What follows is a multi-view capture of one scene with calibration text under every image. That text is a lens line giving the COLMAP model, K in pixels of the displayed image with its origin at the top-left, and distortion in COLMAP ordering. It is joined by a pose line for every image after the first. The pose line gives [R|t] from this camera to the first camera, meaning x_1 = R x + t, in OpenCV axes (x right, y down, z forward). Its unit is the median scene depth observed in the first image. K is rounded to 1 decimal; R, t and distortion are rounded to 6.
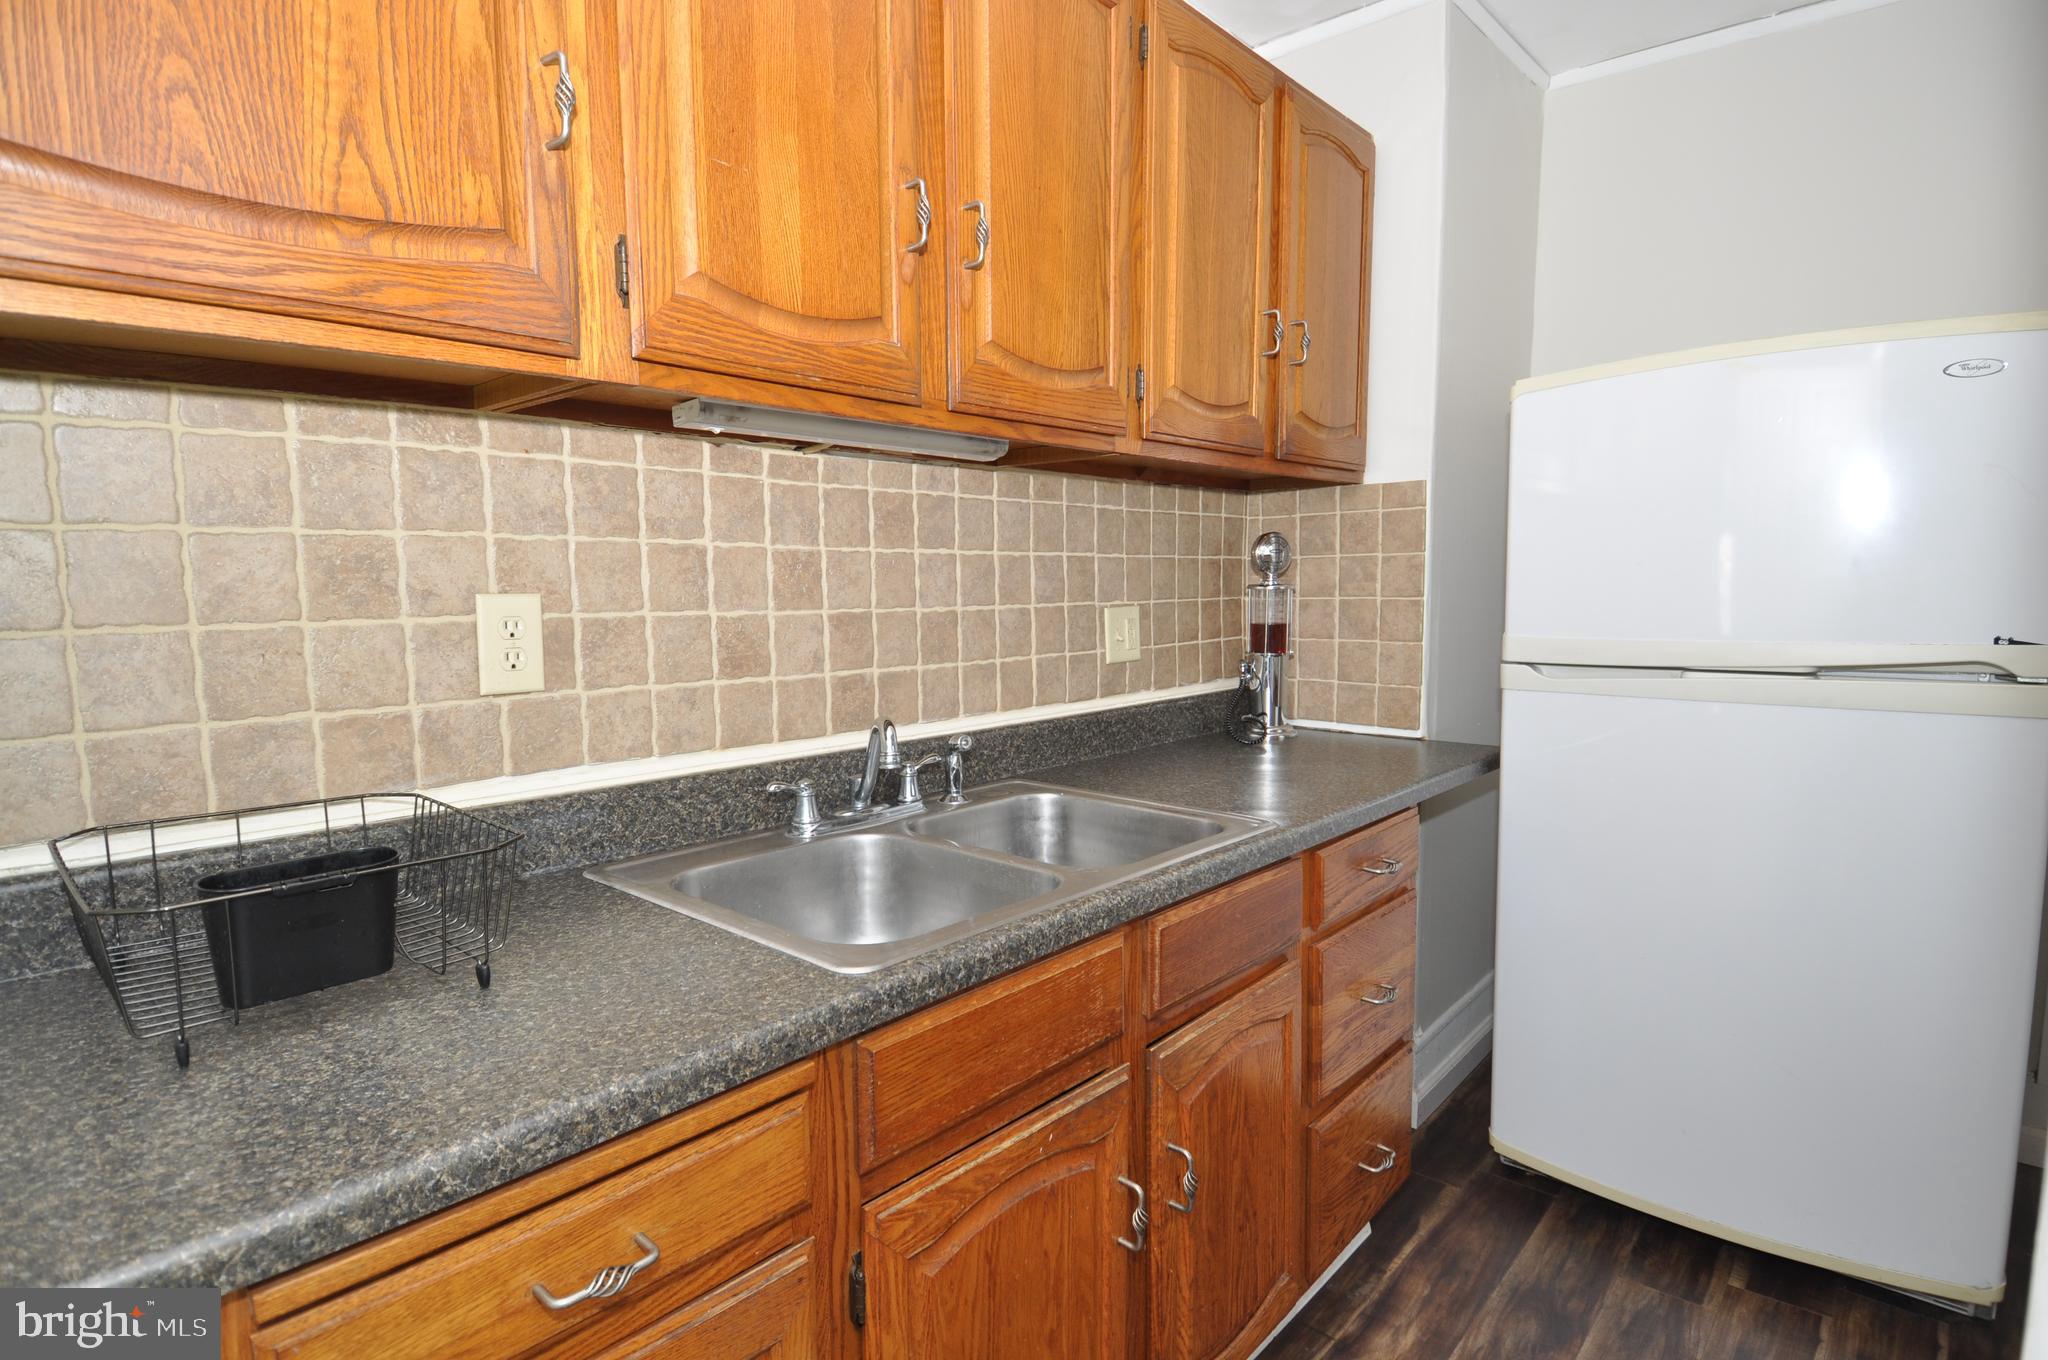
lens RADIAL K [[1053.2, 0, 1042.0], [0, 1053.2, 680.4], [0, 0, 1]] dist [0.033645, -0.042468]
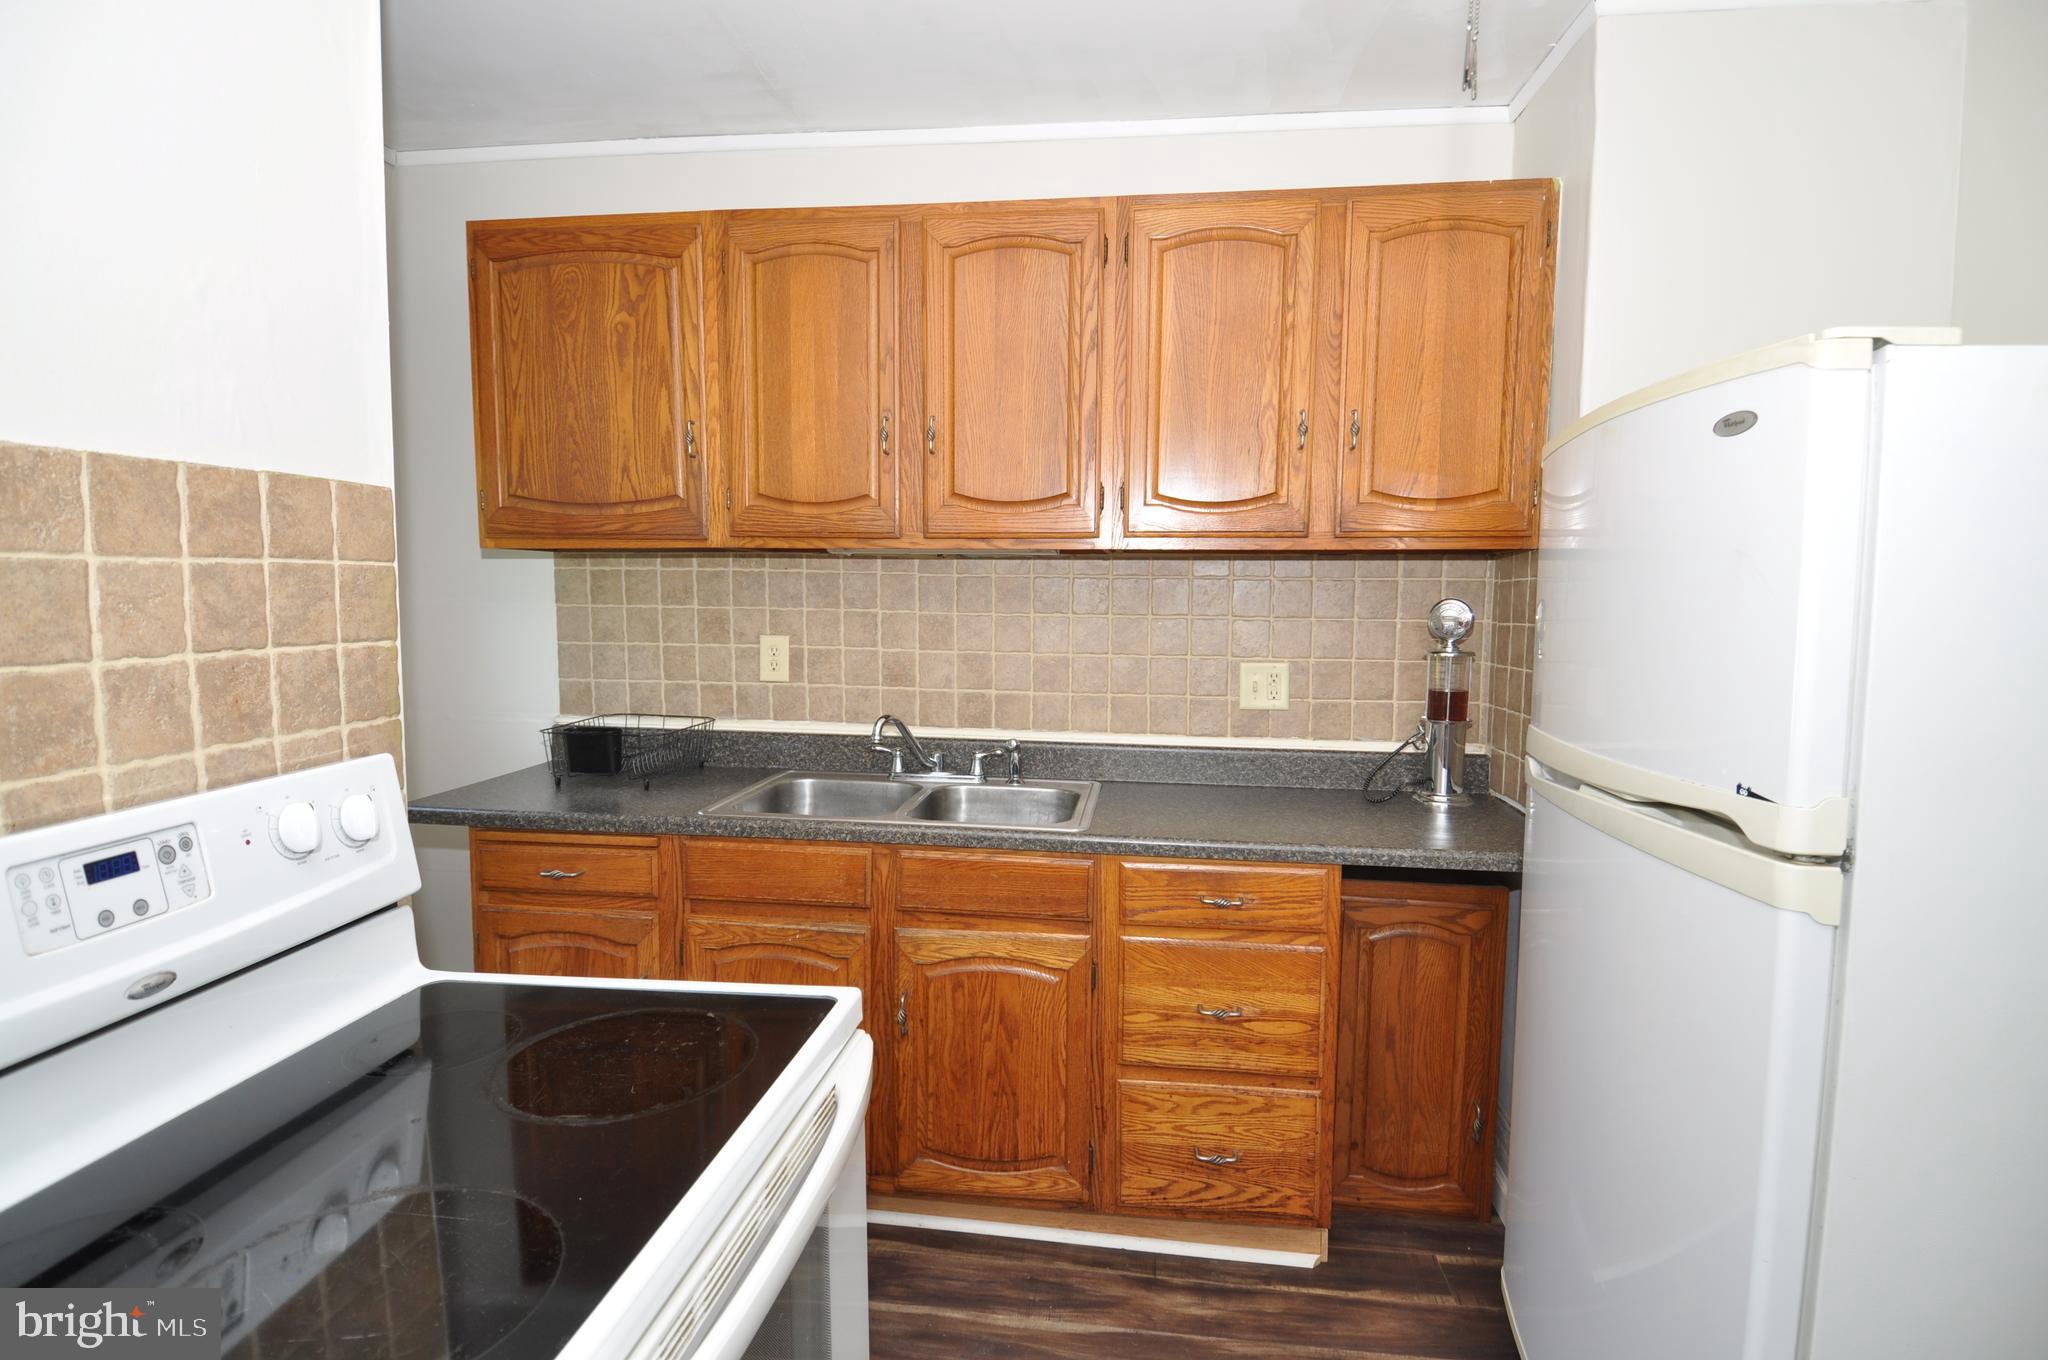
lens RADIAL K [[1053.2, 0, 1034.1], [0, 1053.2, 681.5], [0, 0, 1]] dist [0.033645, -0.042468]
pose [[0.567777, 0.084606, -0.818823, 1.383356], [-0.096743, 0.994669, 0.035694, -0.102663], [0.817478, 0.058949, 0.572936, 0.186789]]
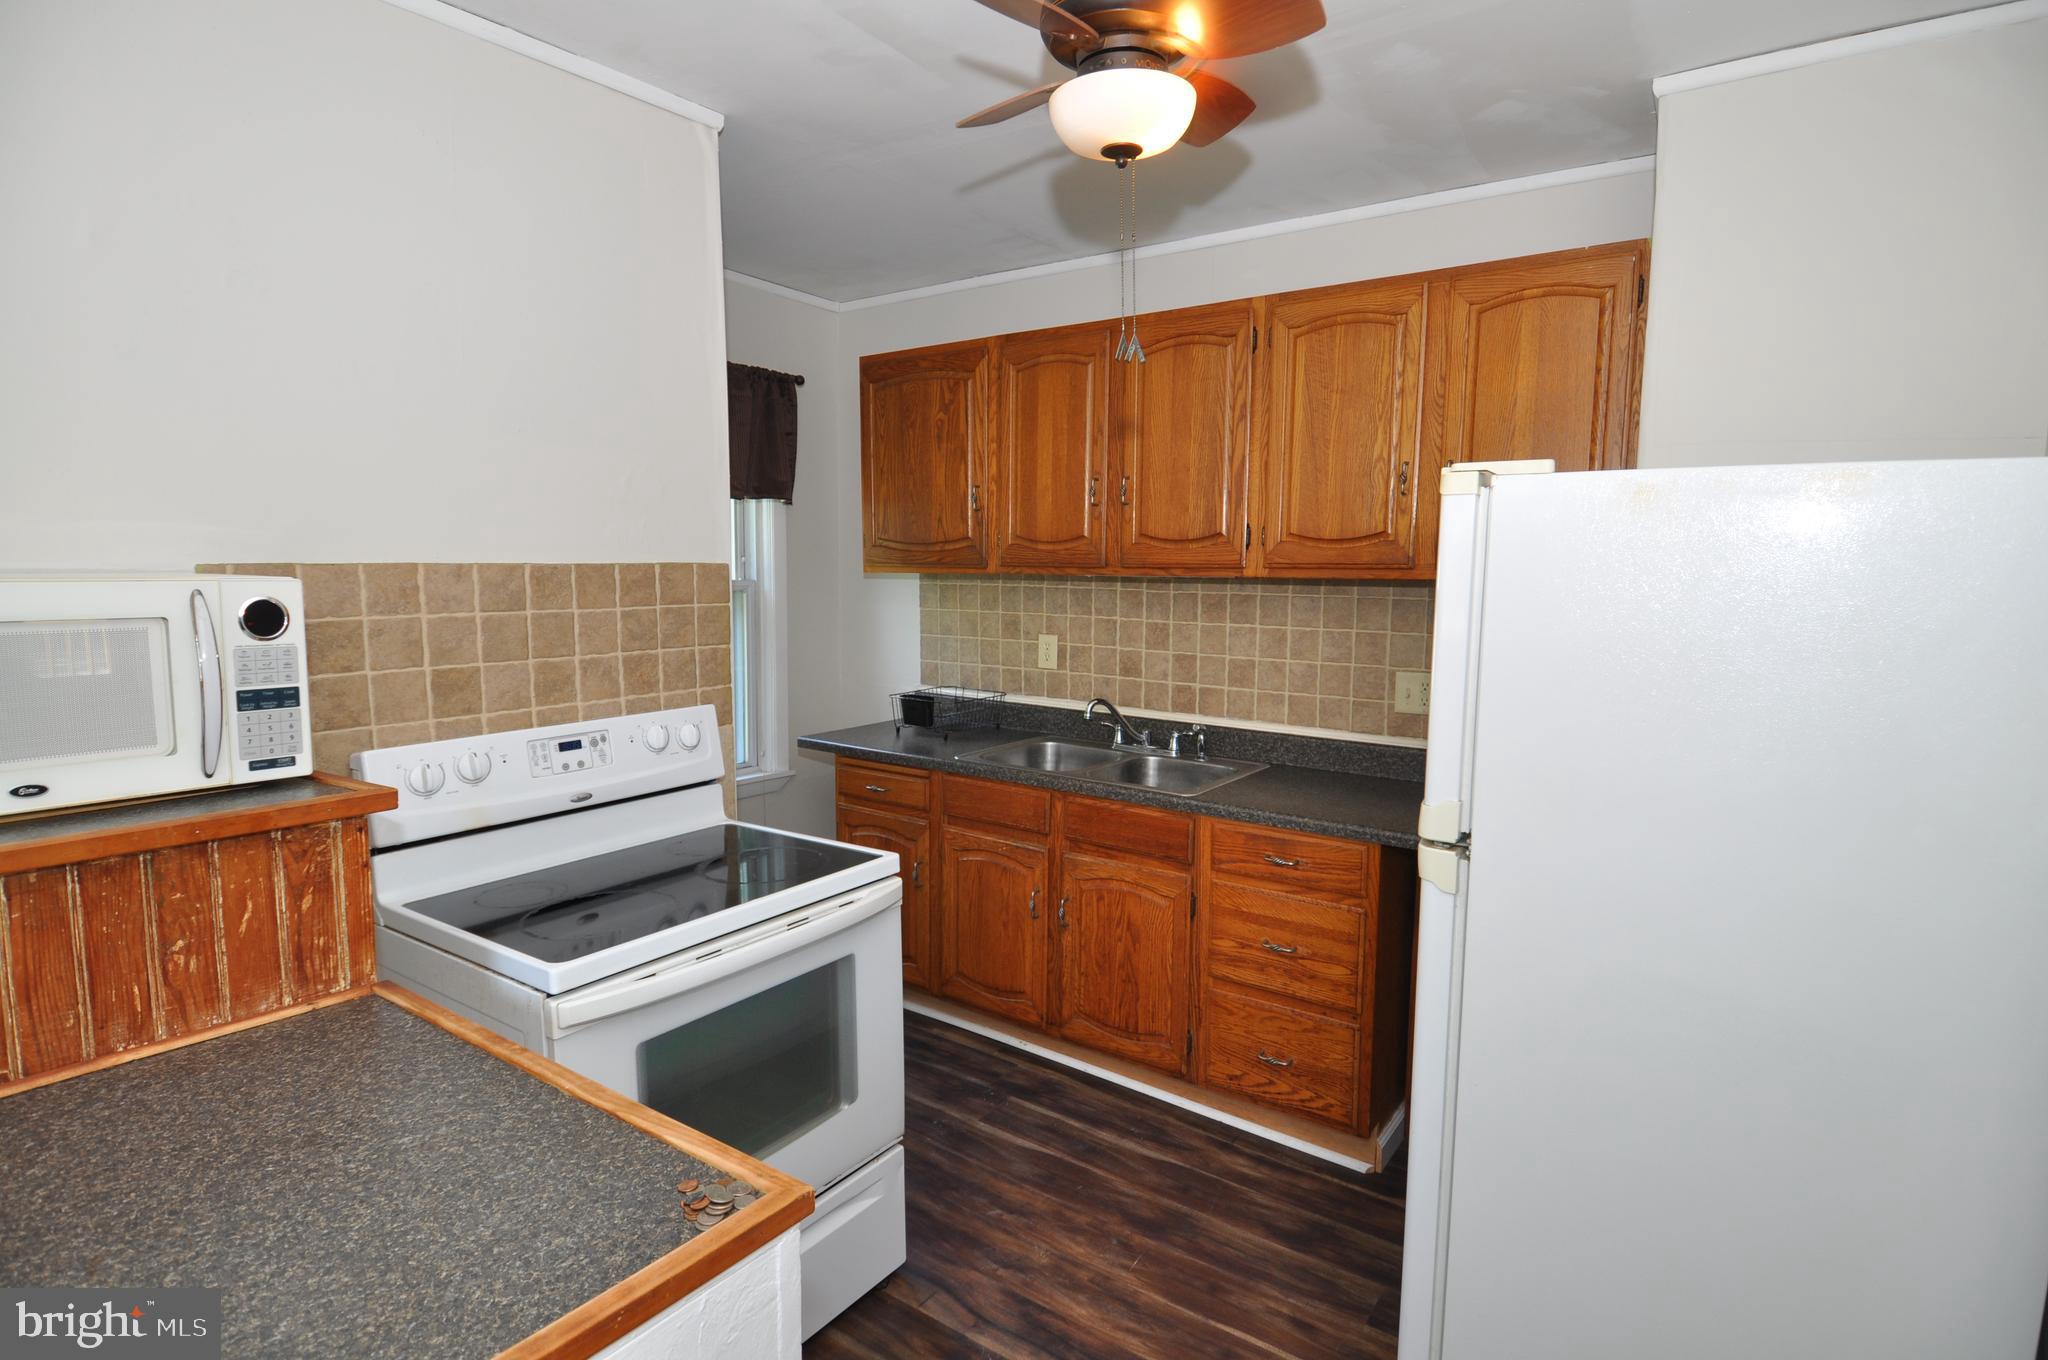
lens RADIAL K [[1053.2, 0, 1038.2], [0, 1053.2, 680.3], [0, 0, 1]] dist [0.033645, -0.042468]
pose [[0.112227, 0.122438, -0.986111, 2.087905], [-0.109455, 0.987864, 0.110199, -0.241660], [0.987636, 0.095567, 0.124267, 0.556764]]
